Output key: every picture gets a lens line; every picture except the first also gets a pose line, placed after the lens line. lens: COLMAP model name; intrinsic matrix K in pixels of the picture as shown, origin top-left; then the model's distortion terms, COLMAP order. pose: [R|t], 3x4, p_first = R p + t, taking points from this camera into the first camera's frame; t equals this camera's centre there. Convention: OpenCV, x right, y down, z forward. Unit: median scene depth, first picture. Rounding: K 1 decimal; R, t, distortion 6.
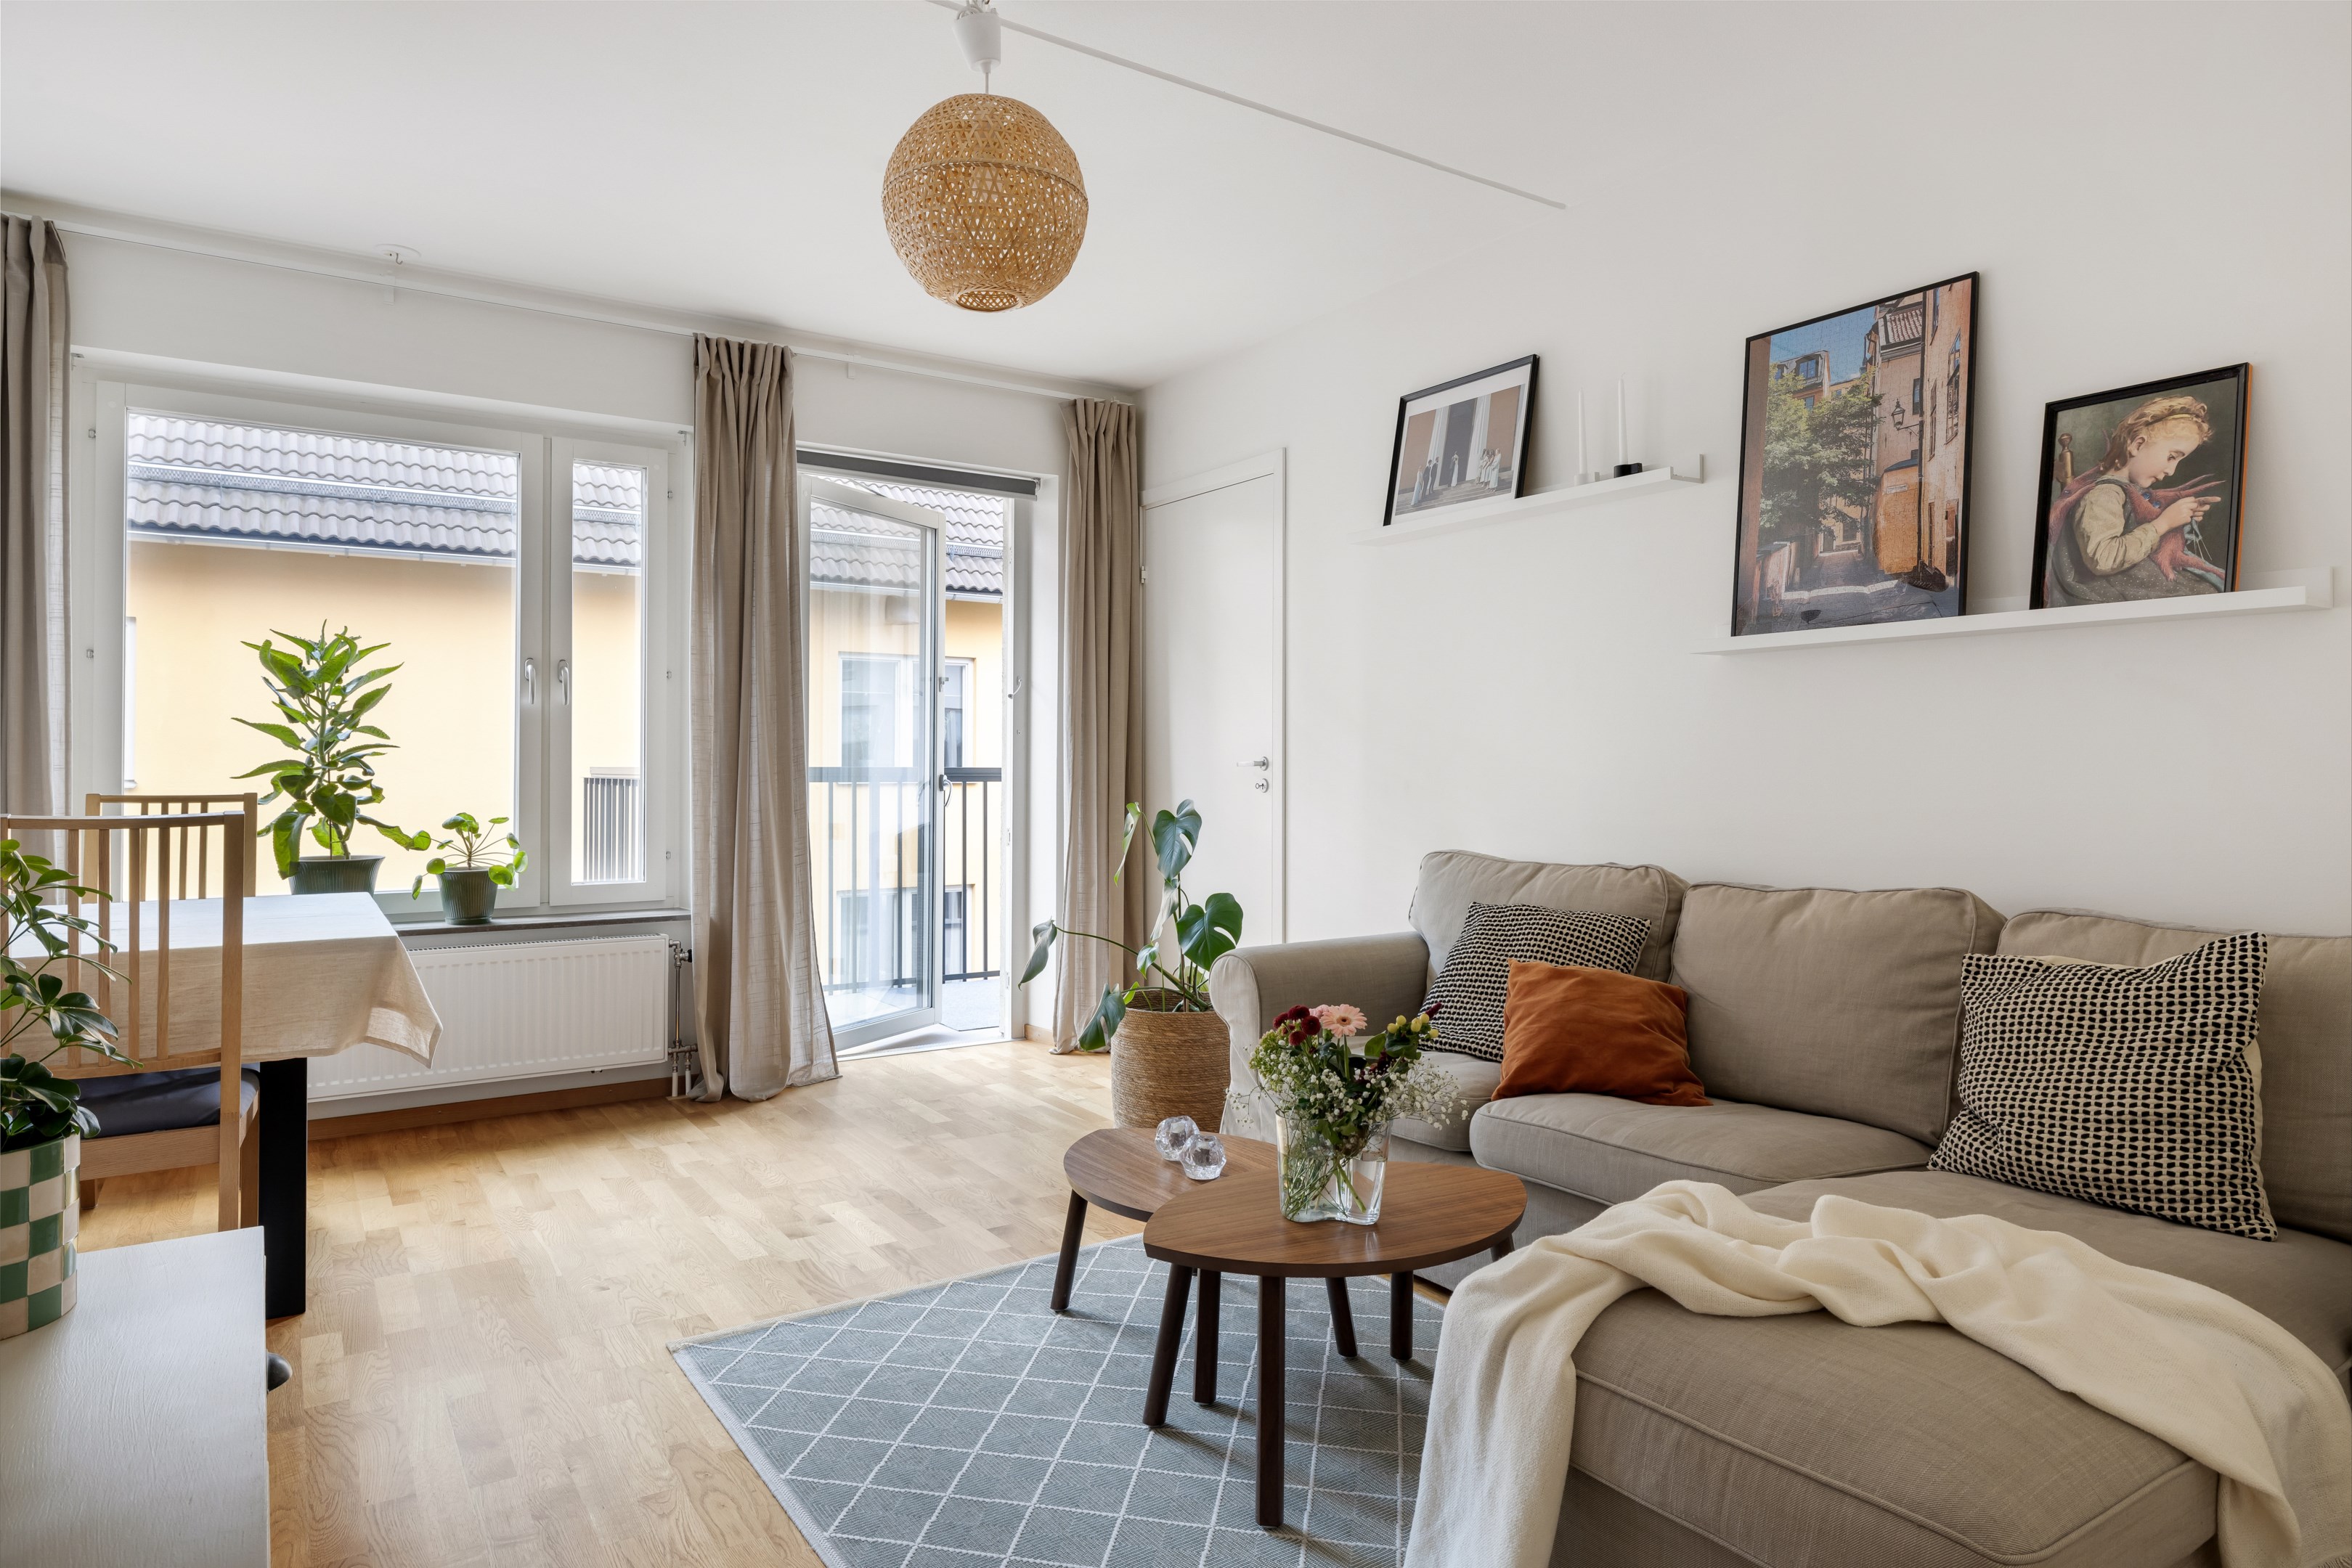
lens RADIAL K [[1384.3, 0, 1170.9], [0, 1384.3, 749.9], [0, 0, 1]] dist [-0.003053, -0.001362]
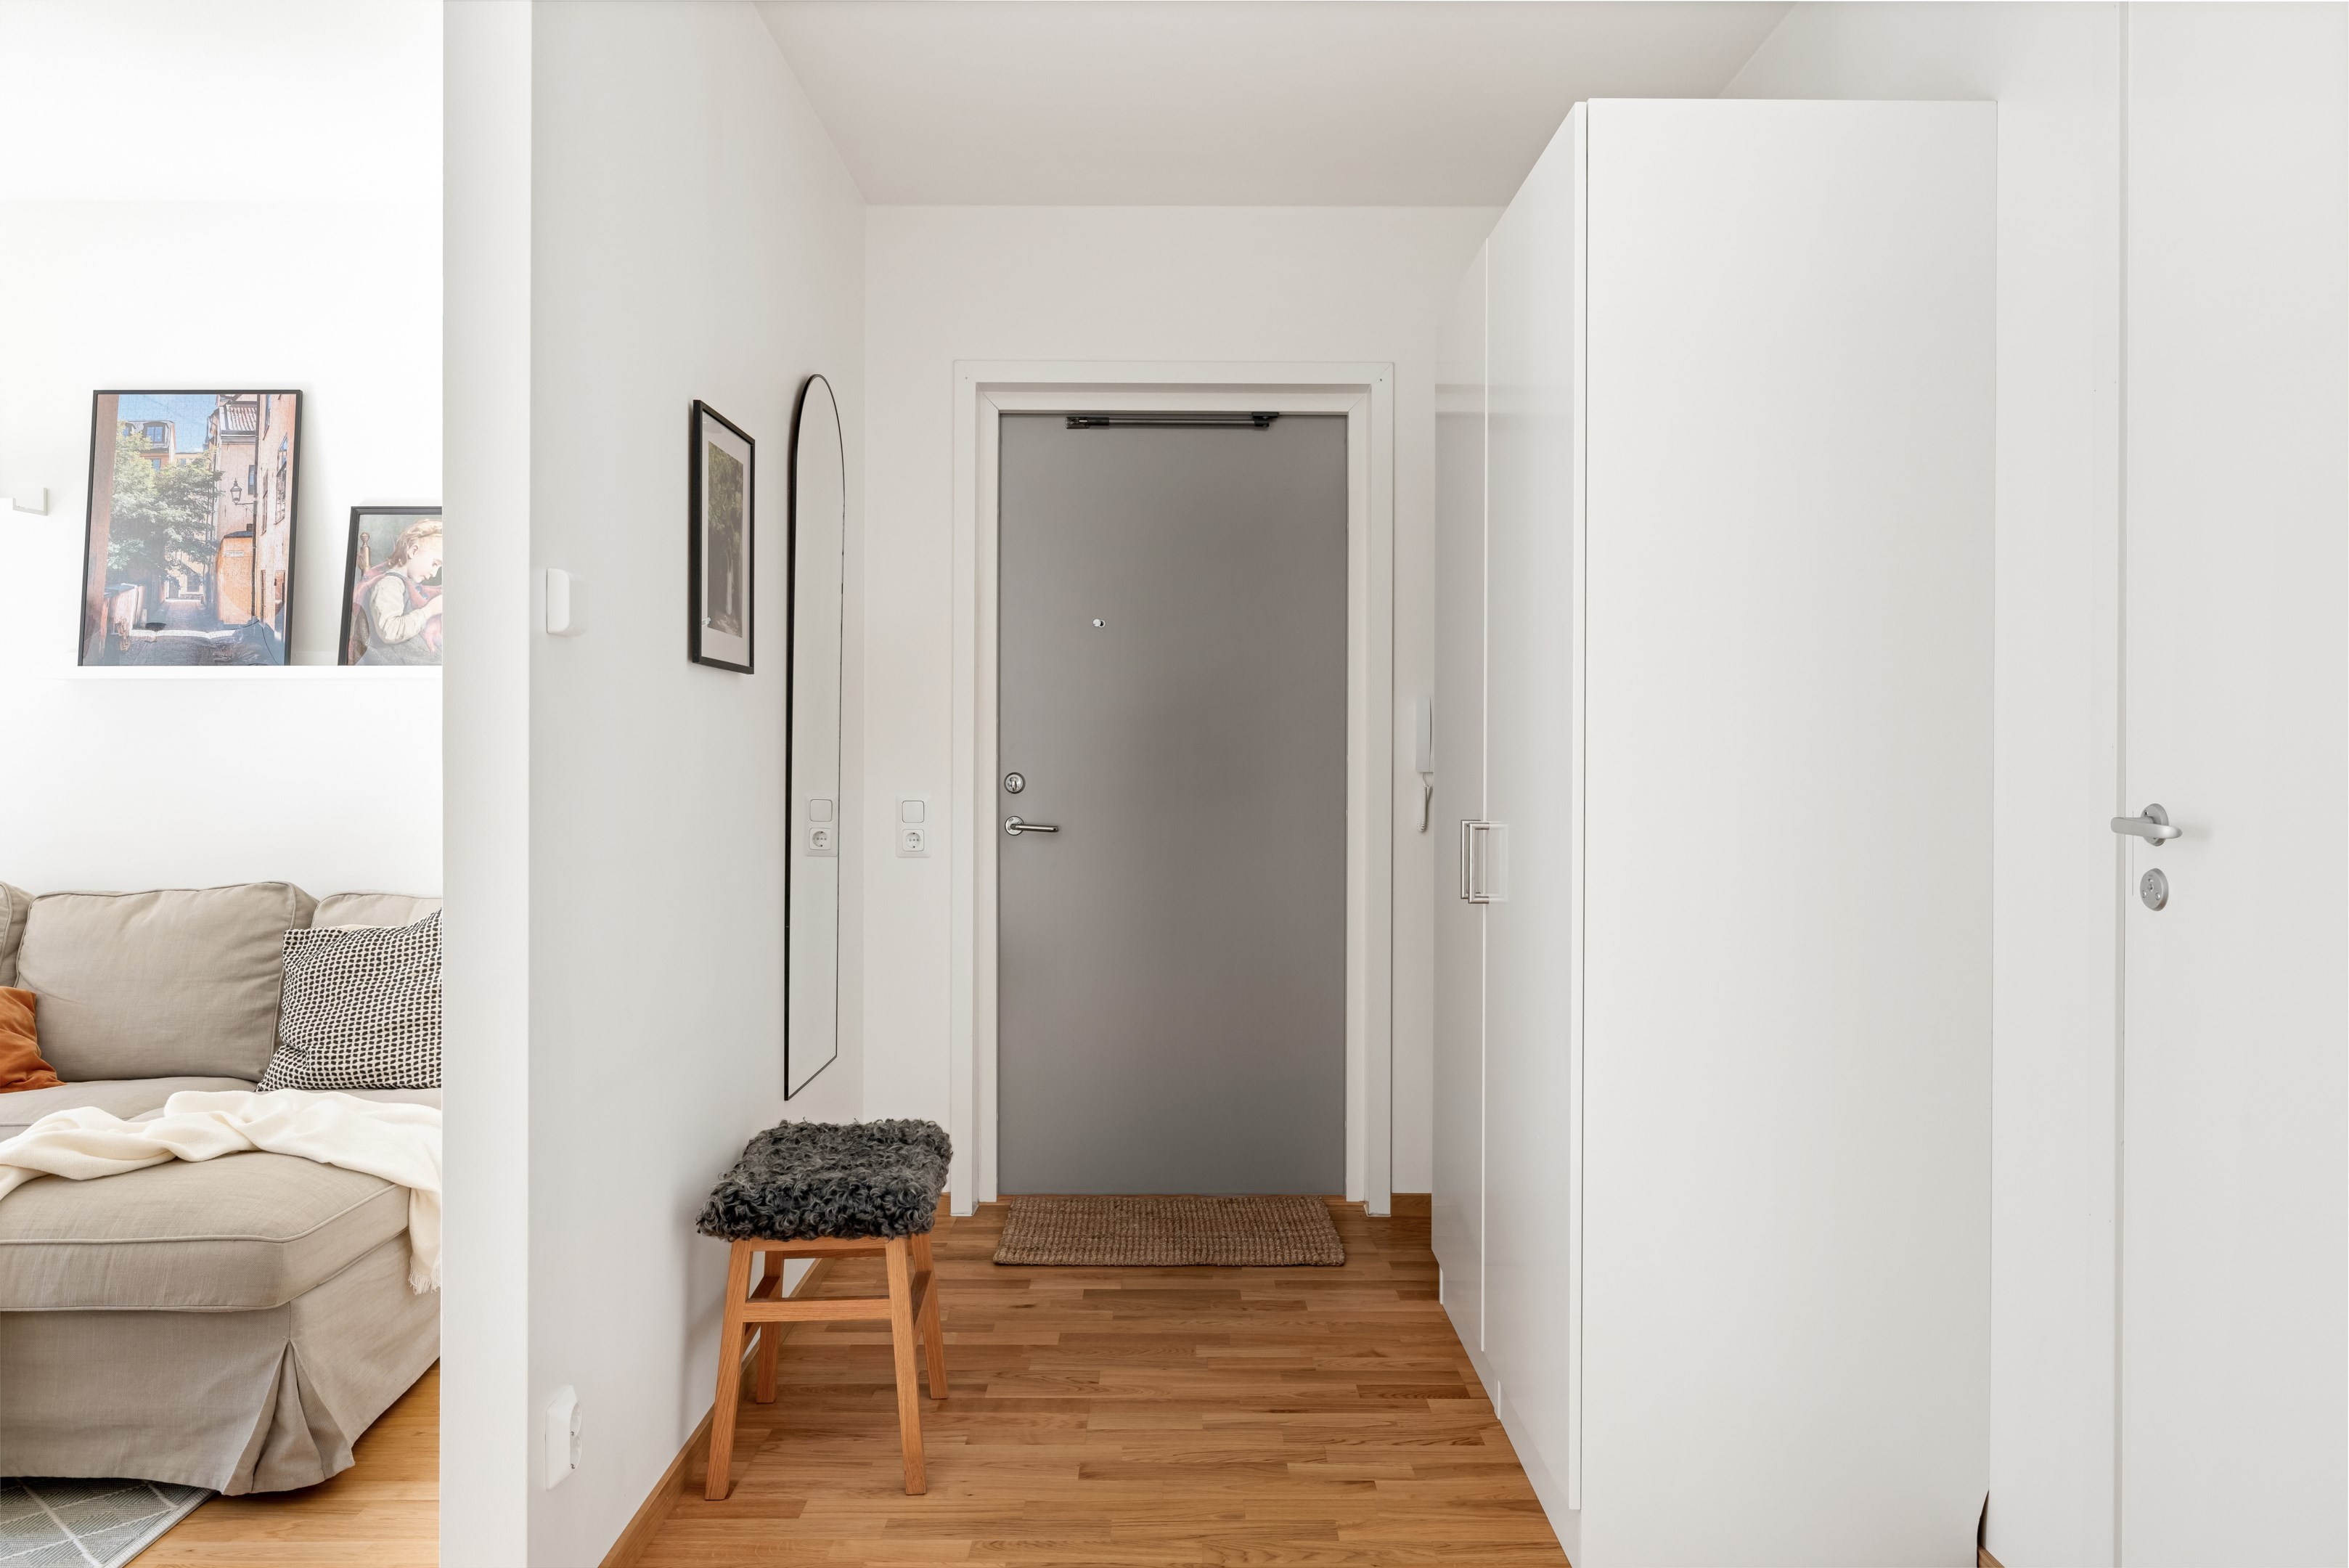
lens RADIAL K [[1660.3, 0, 1211.1], [0, 1660.3, 760.5], [0, 0, 1]] dist [-0.000717, -0.001671]
pose [[0.535174, -0.005091, 0.844727, -0.242921], [-0.008580, 0.999897, 0.011462, -0.032838], [-0.844698, -0.013382, 0.535075, -0.496806]]
